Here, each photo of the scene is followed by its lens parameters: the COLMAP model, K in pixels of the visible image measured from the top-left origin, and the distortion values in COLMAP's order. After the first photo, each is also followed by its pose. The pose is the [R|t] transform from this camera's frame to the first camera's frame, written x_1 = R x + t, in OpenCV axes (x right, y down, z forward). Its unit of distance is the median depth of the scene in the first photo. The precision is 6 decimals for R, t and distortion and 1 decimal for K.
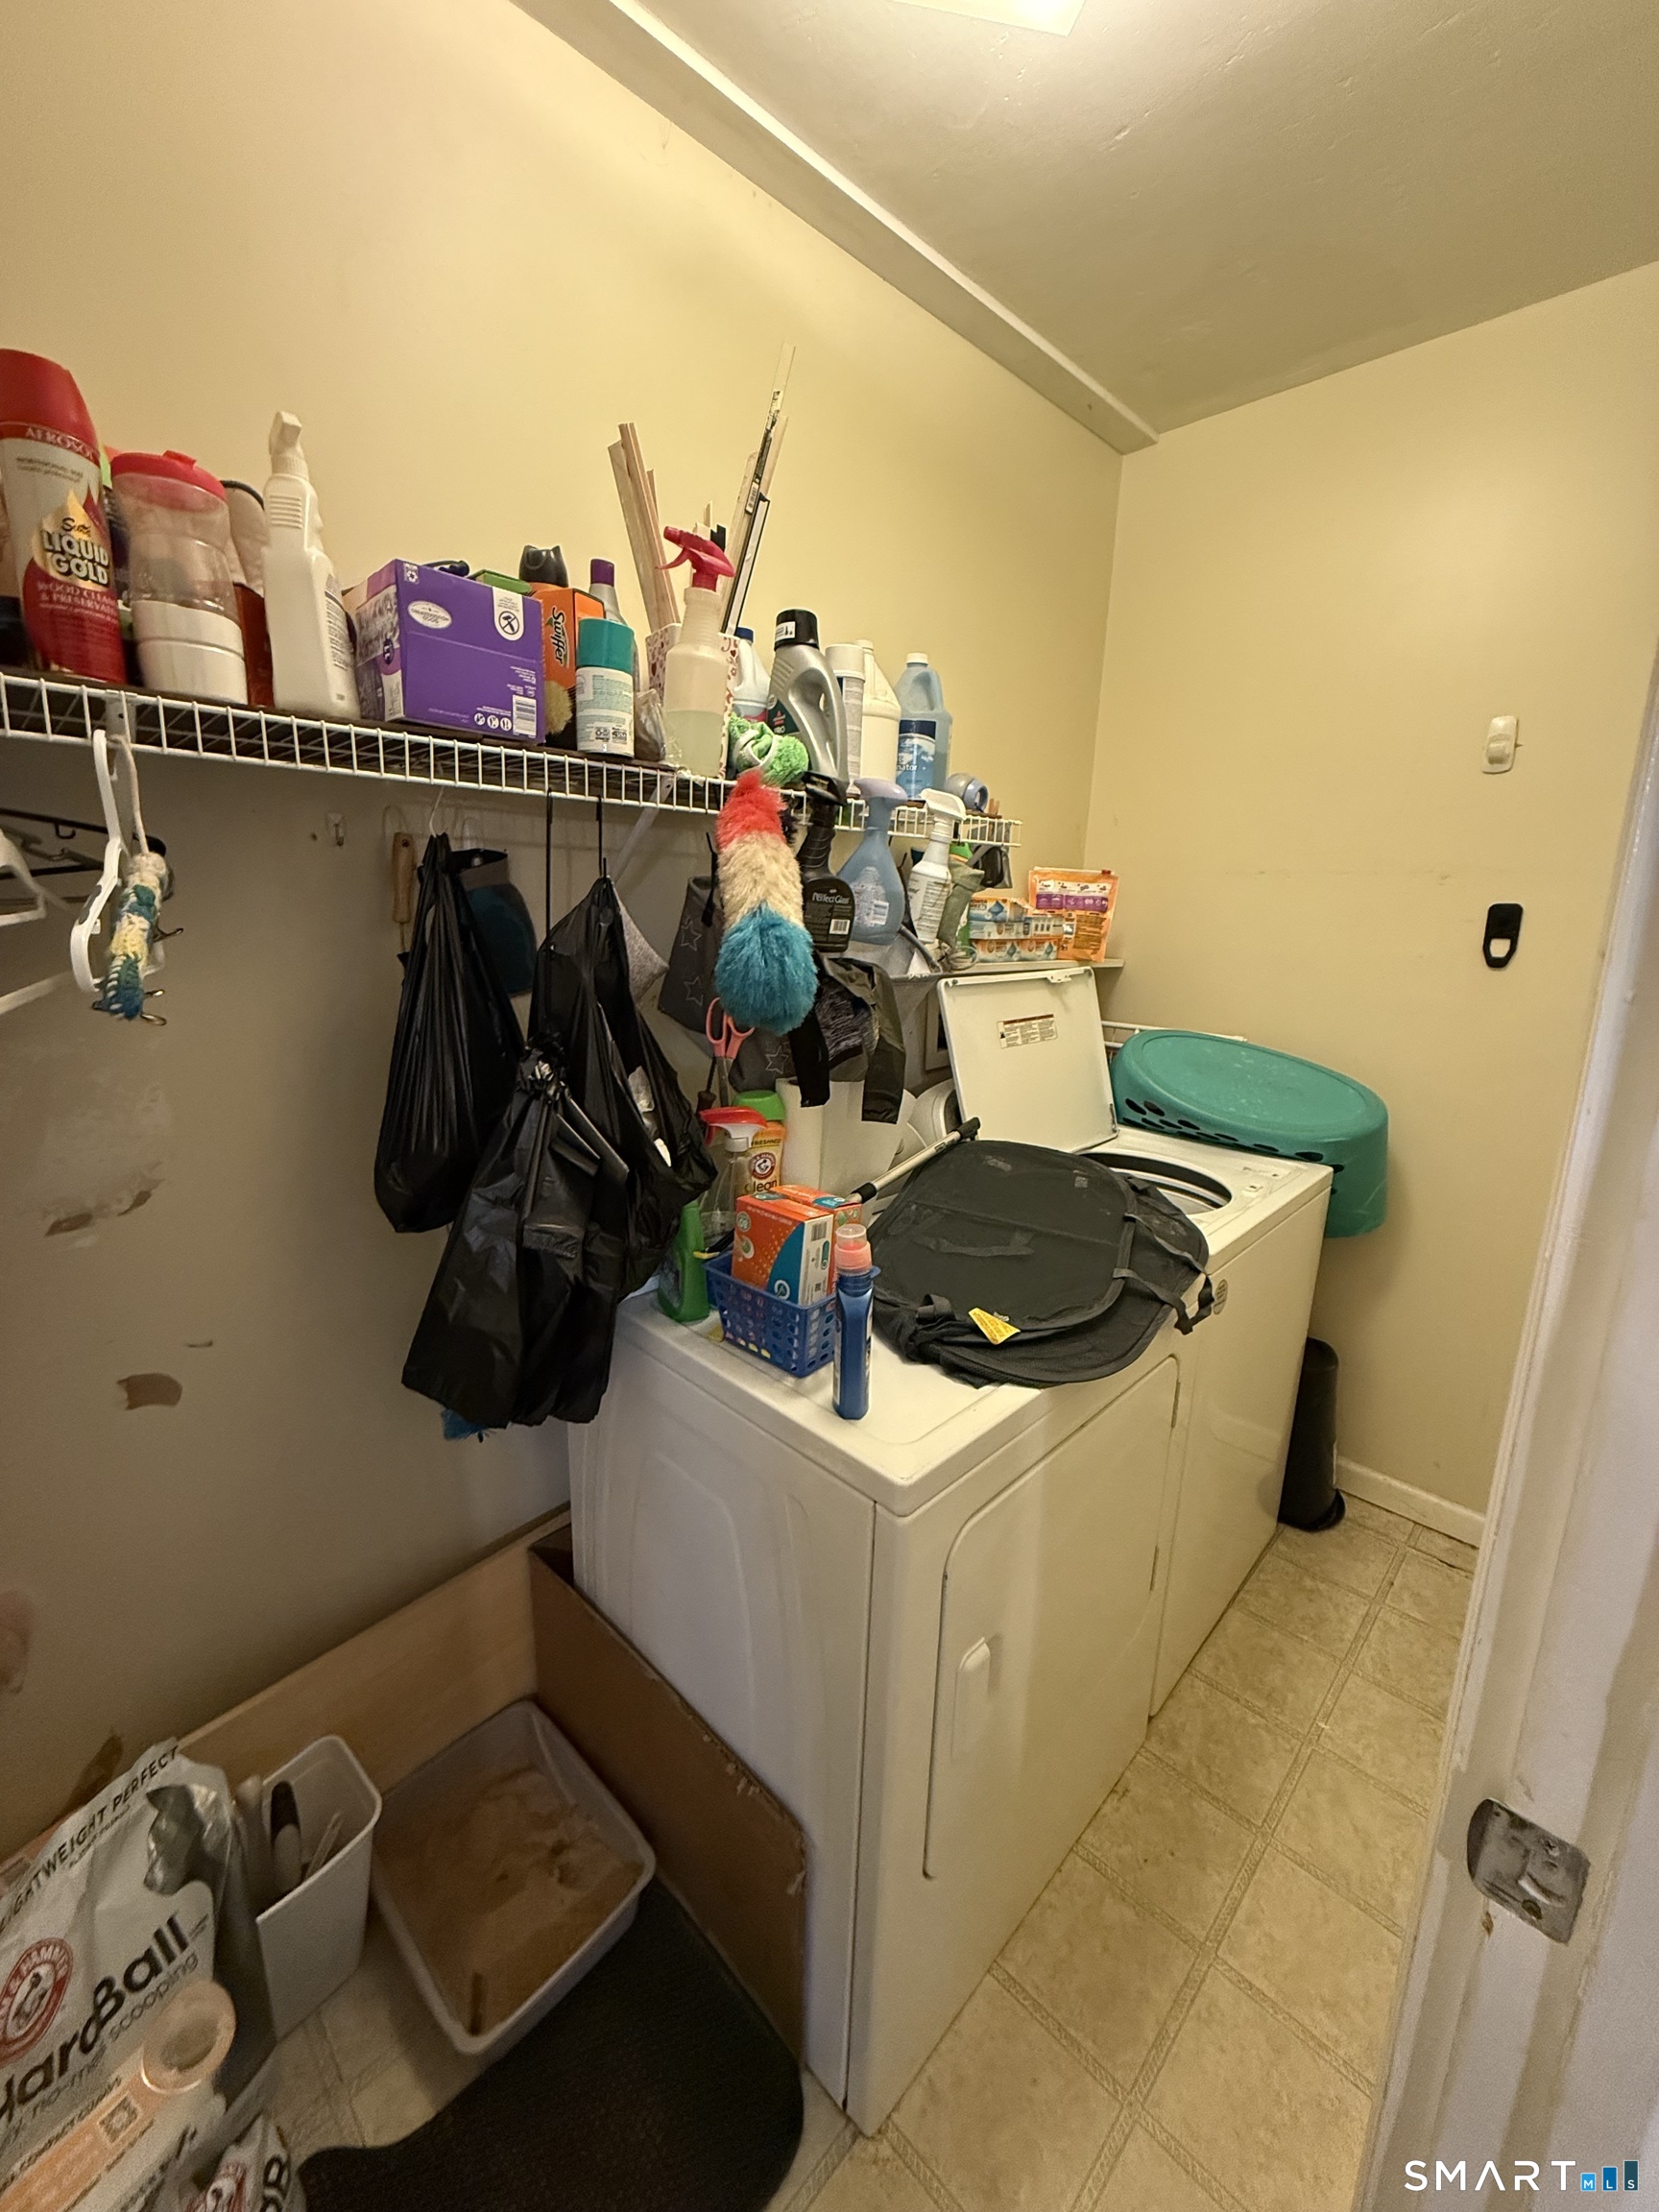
lens RADIAL K [[882.1, 0, 826.4], [0, 882.1, 1101.1], [0, 0, 1]] dist [-0.000421, -0.000014]
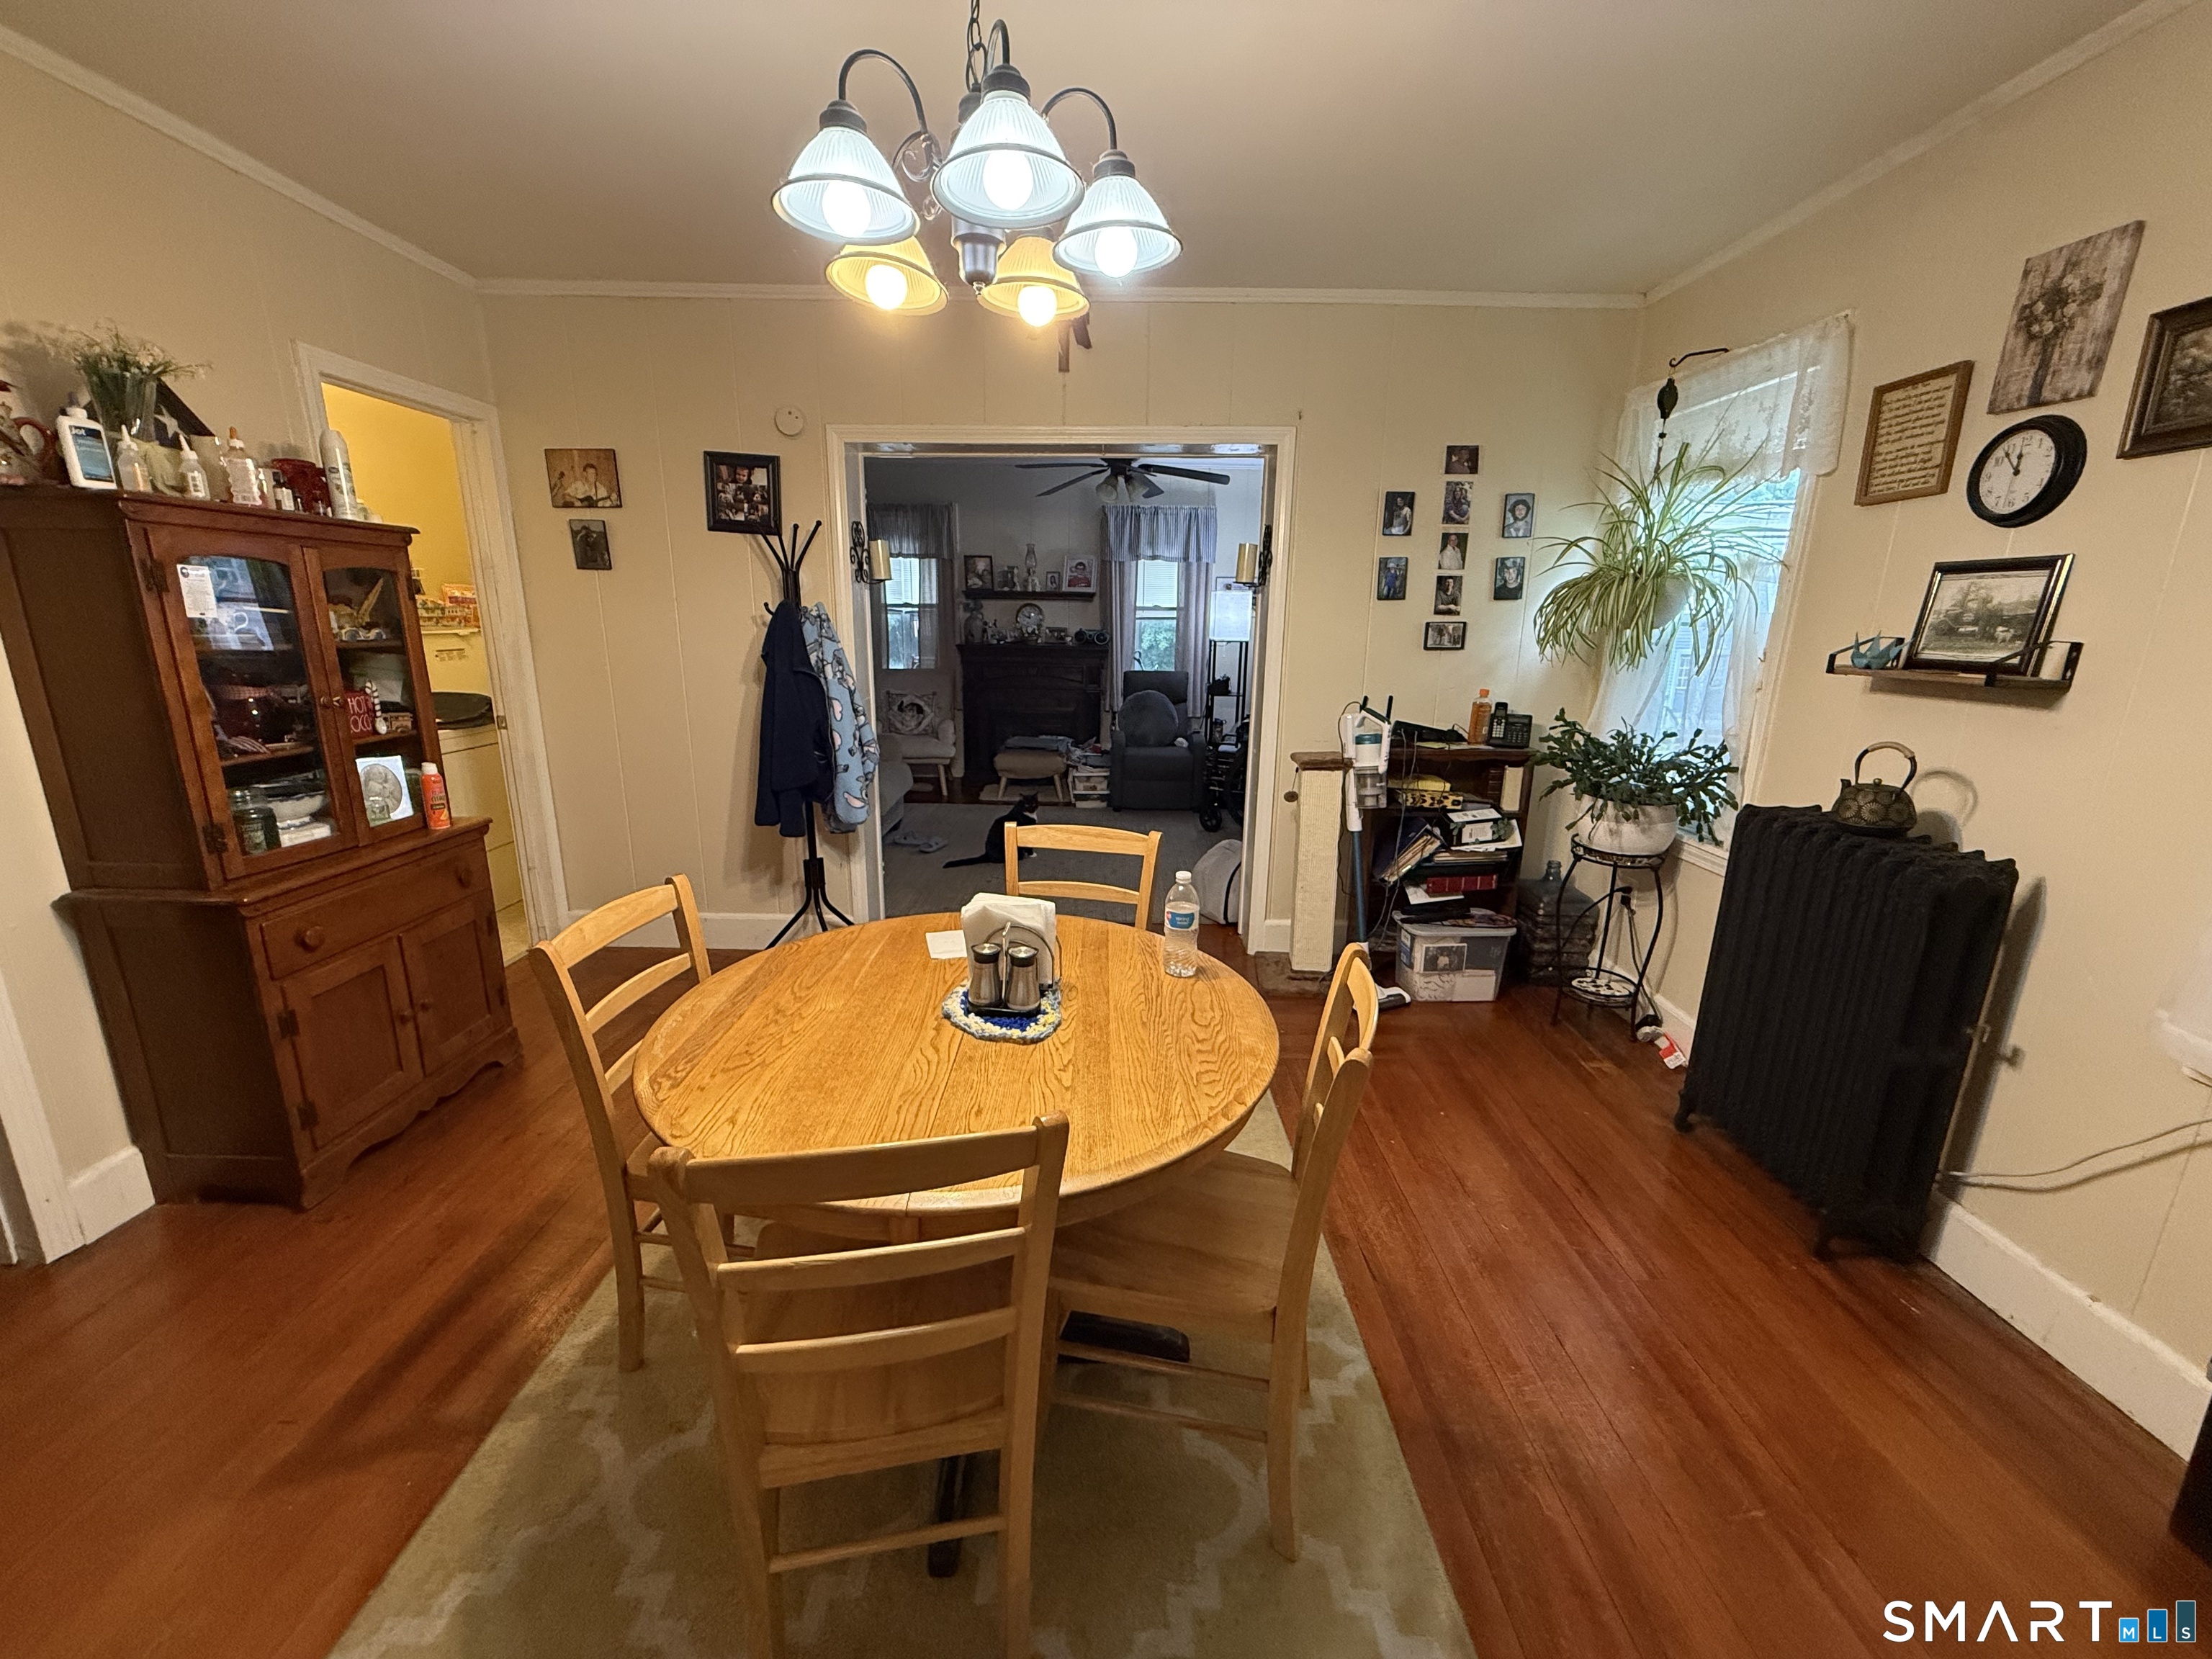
lens RADIAL K [[882.1, 0, 1115.3], [0, 882.1, 829.1], [0, 0, 1]] dist [-0.000421, -0.000014]
pose [[0.710571, -0.162917, 0.684505, -0.195515], [0.138709, 0.986169, 0.090724, 0.399775], [-0.689818, 0.030481, 0.723341, -1.869598]]
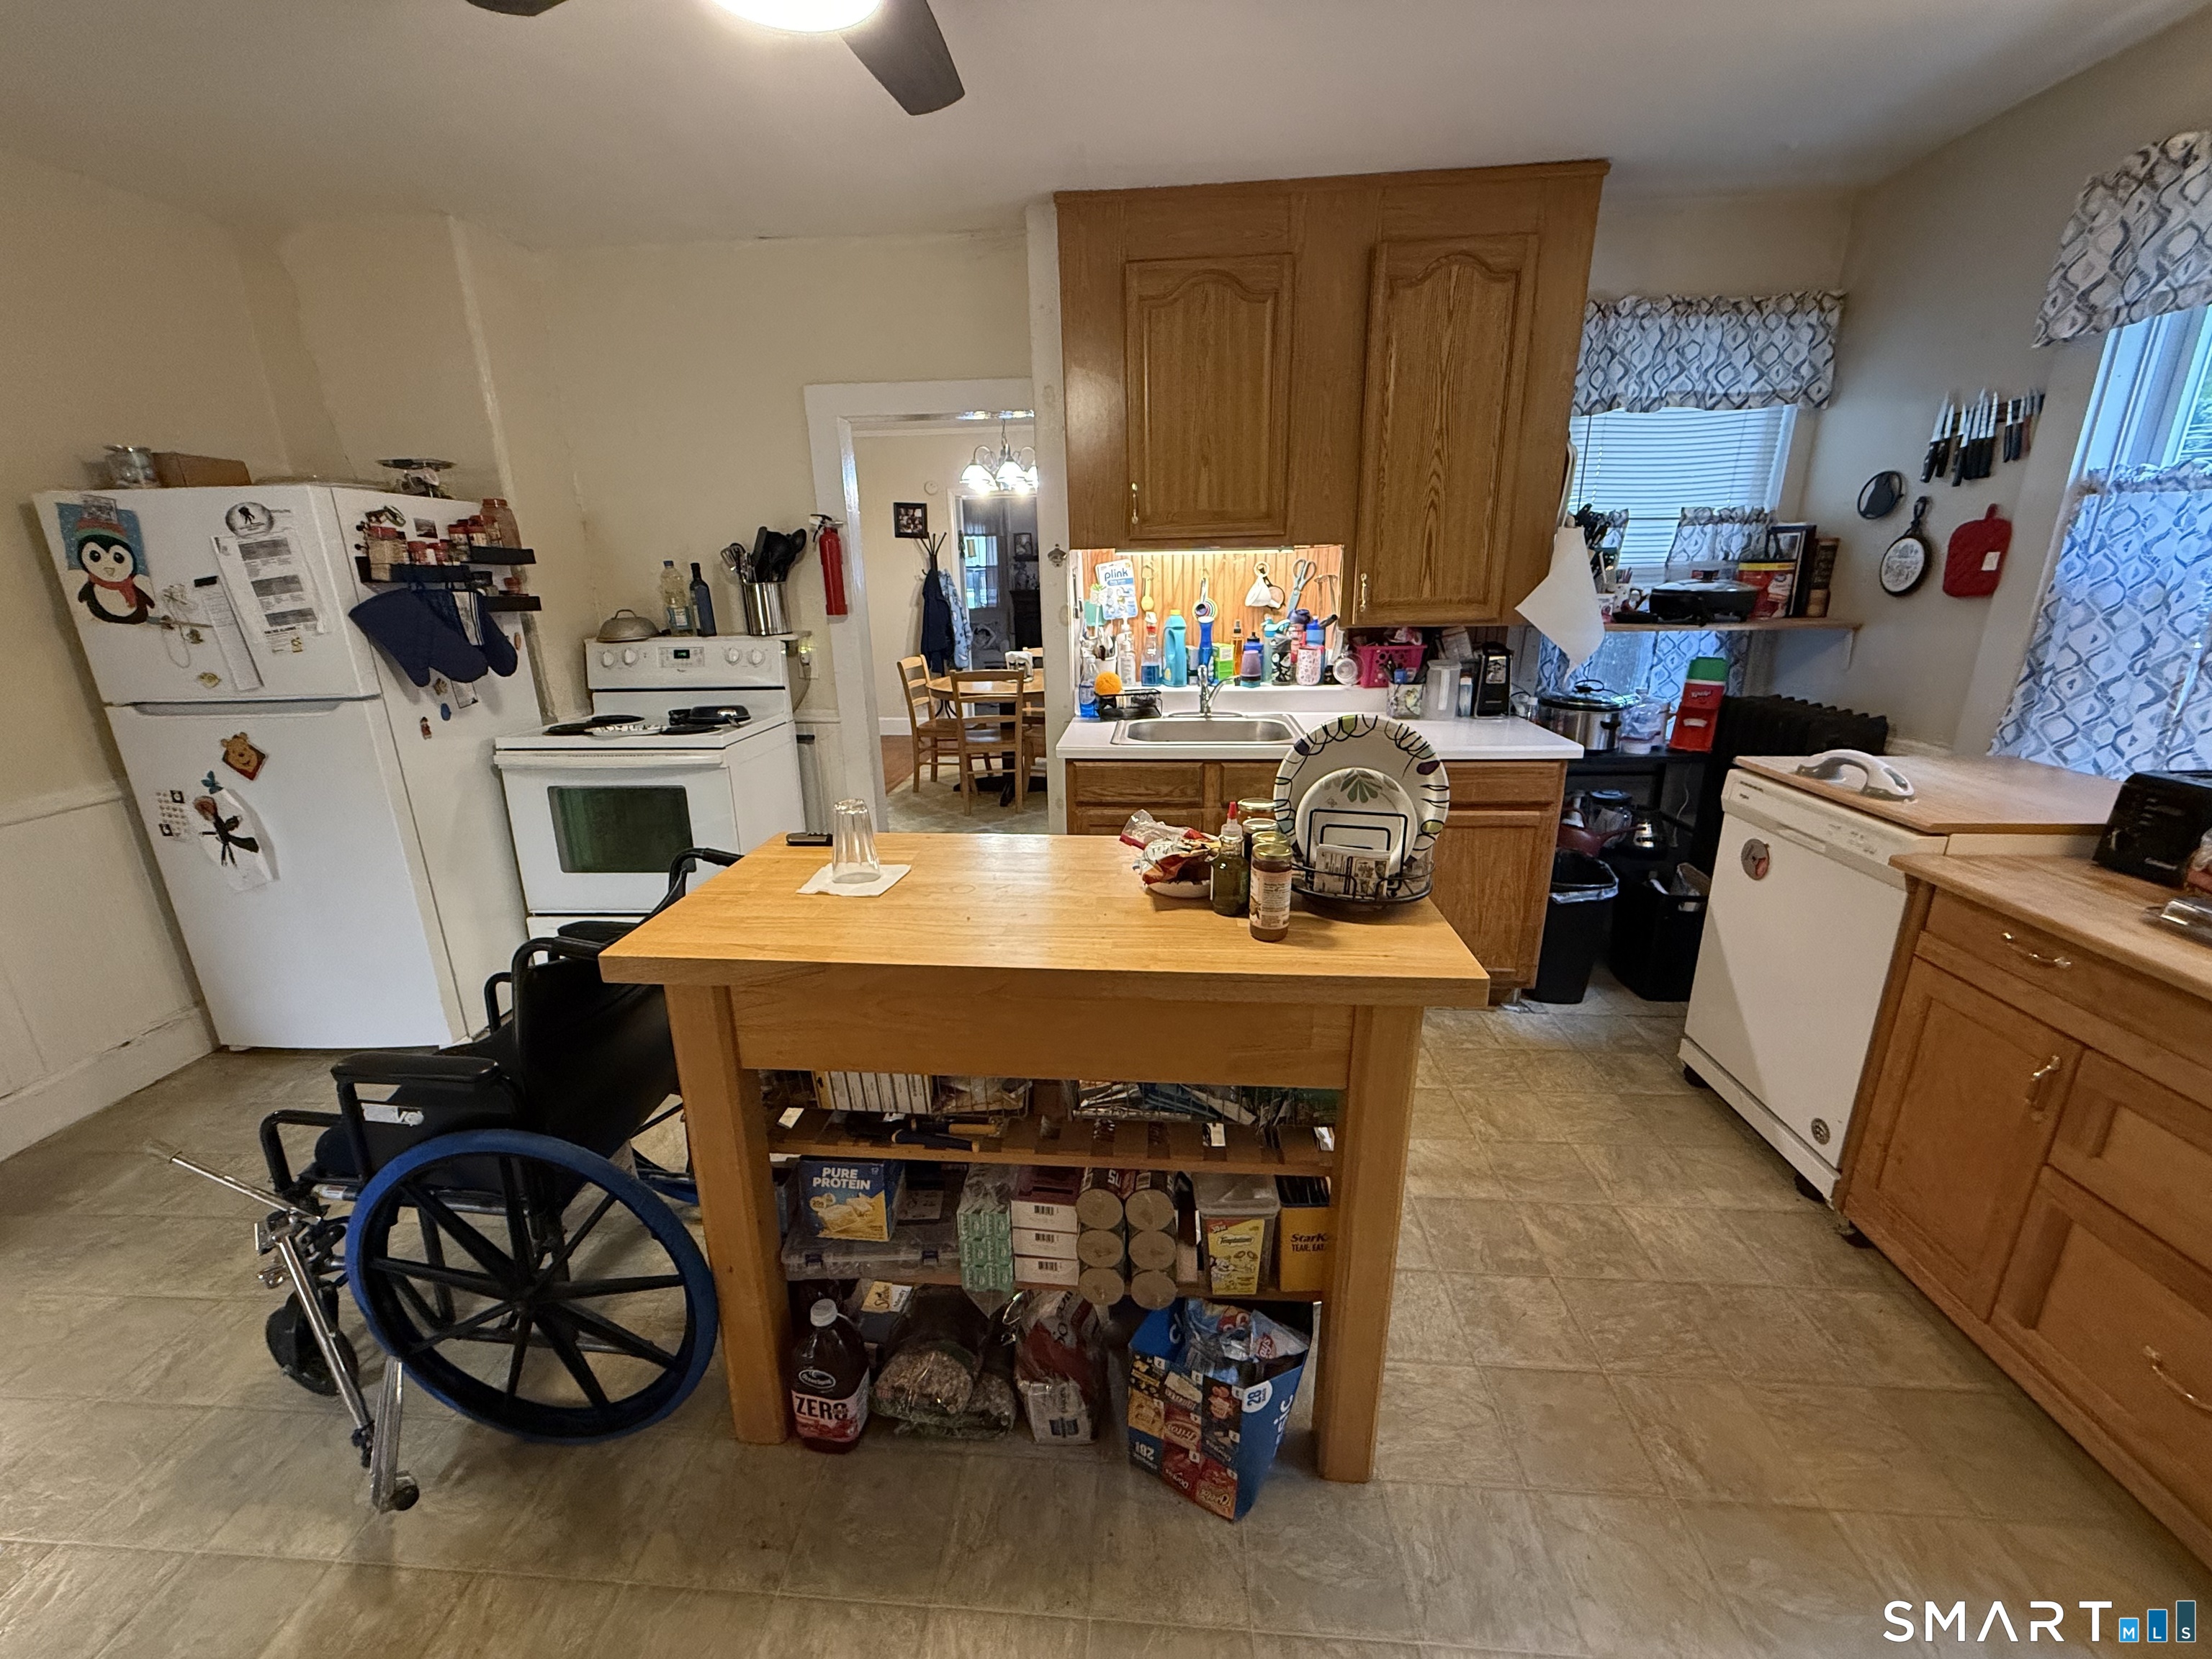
lens RADIAL K [[882.1, 0, 1105.1], [0, 882.1, 832.2], [0, 0, 1]] dist [-0.000421, -0.000014]
pose [[0.762431, -0.206403, 0.613267, -1.795969], [0.159484, 0.978465, 0.131041, 0.885245], [-0.627107, -0.002103, 0.778930, -4.228205]]
